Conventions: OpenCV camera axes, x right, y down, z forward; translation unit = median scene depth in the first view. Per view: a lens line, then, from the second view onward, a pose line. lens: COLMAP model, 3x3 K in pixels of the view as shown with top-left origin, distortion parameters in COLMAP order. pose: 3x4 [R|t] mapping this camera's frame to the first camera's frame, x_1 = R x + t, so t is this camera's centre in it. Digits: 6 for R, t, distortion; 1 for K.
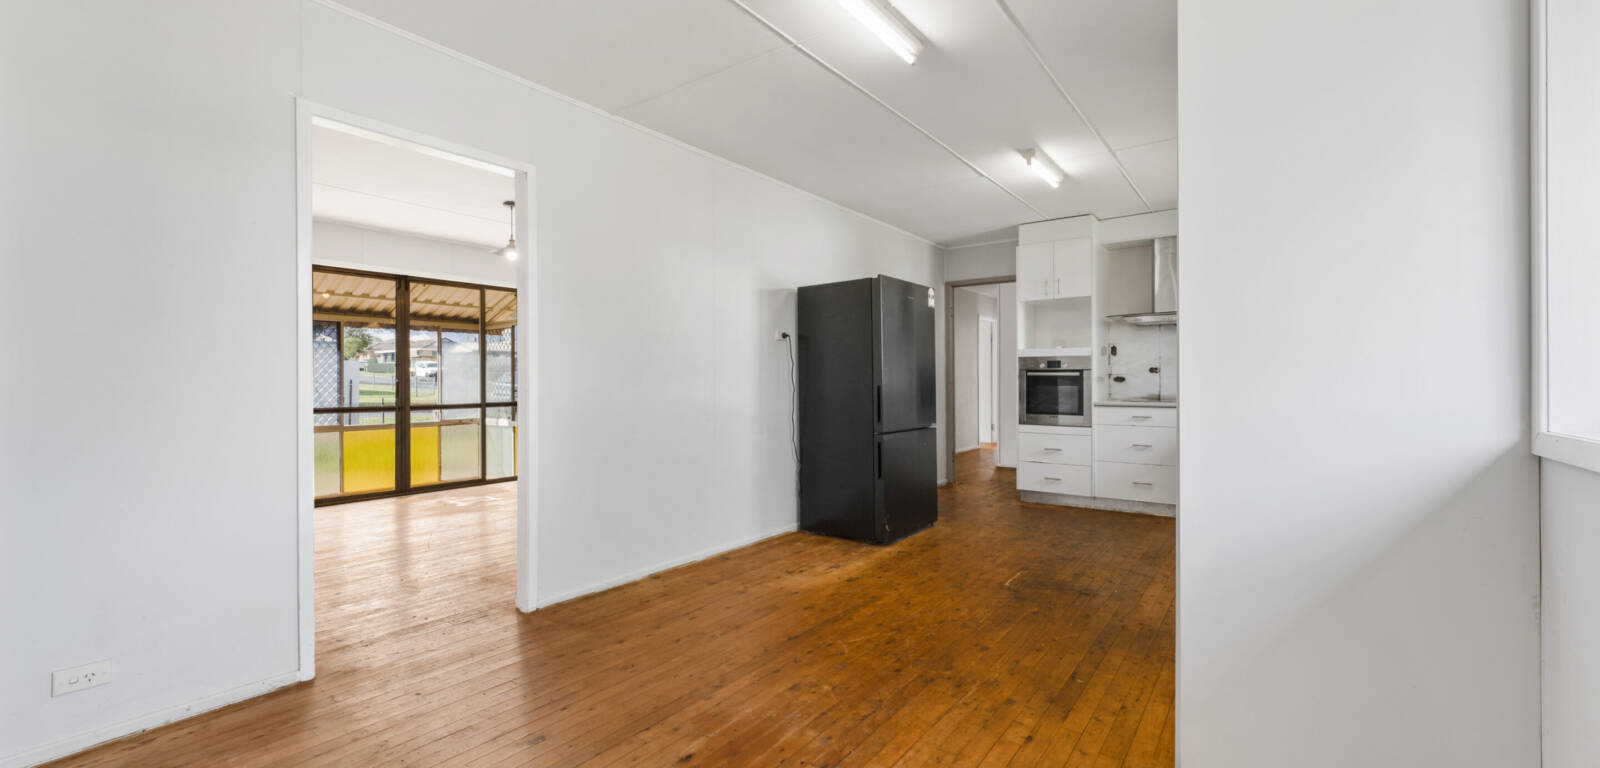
lens RADIAL K [[656.9, 0, 804.0], [0, 656.9, 378.1], [0, 0, 1]] dist [-0.000368, -0.000129]
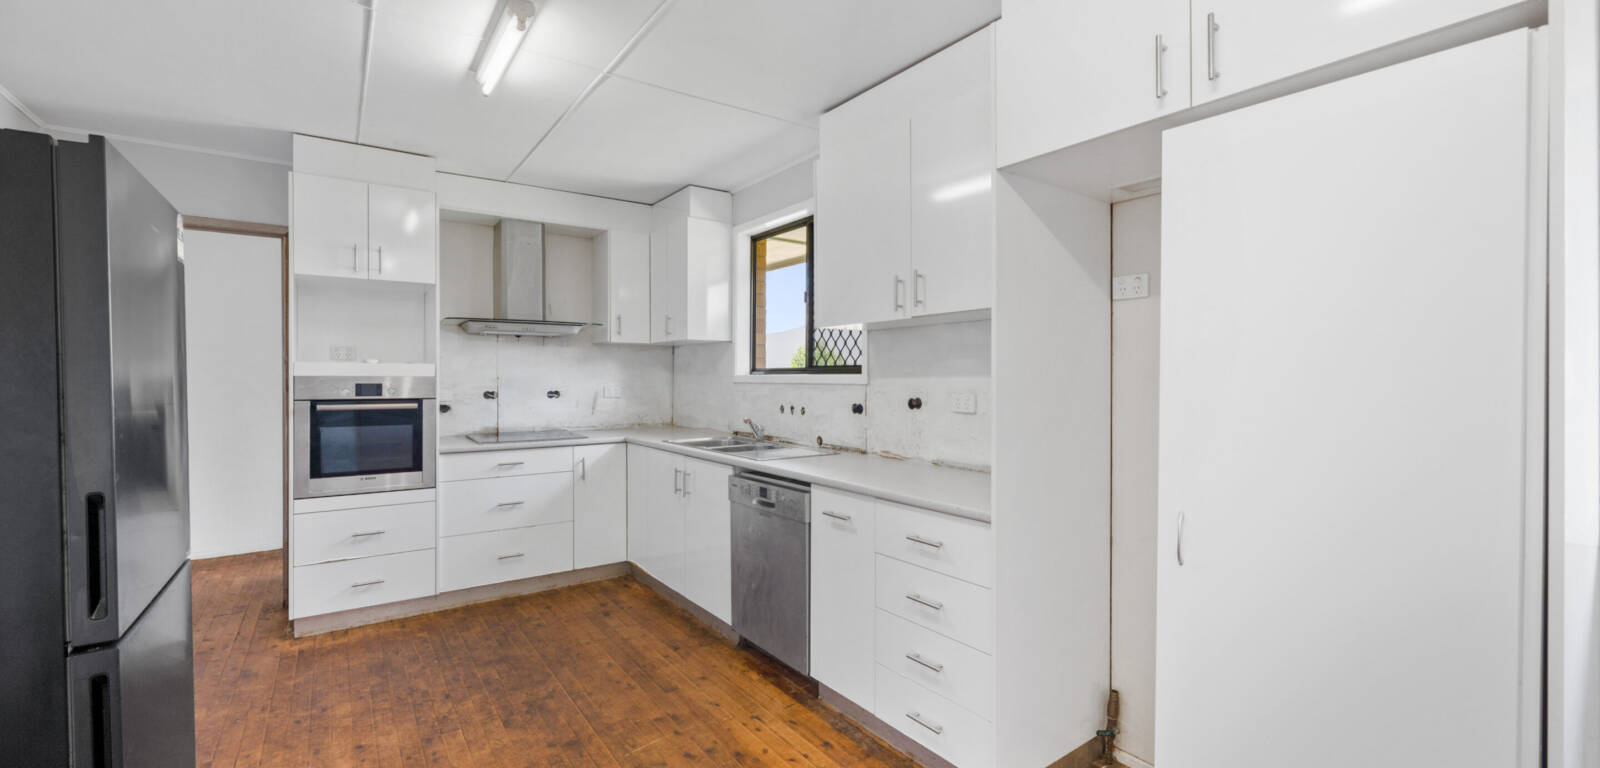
lens RADIAL K [[656.9, 0, 804.0], [0, 656.9, 378.1], [0, 0, 1]] dist [-0.000368, -0.000129]
pose [[0.316803, 0.003571, 0.948485, -0.059526], [-0.000345, 0.999993, -0.003650, -0.030256], [-0.948491, 0.000829, 0.316802, 0.450101]]
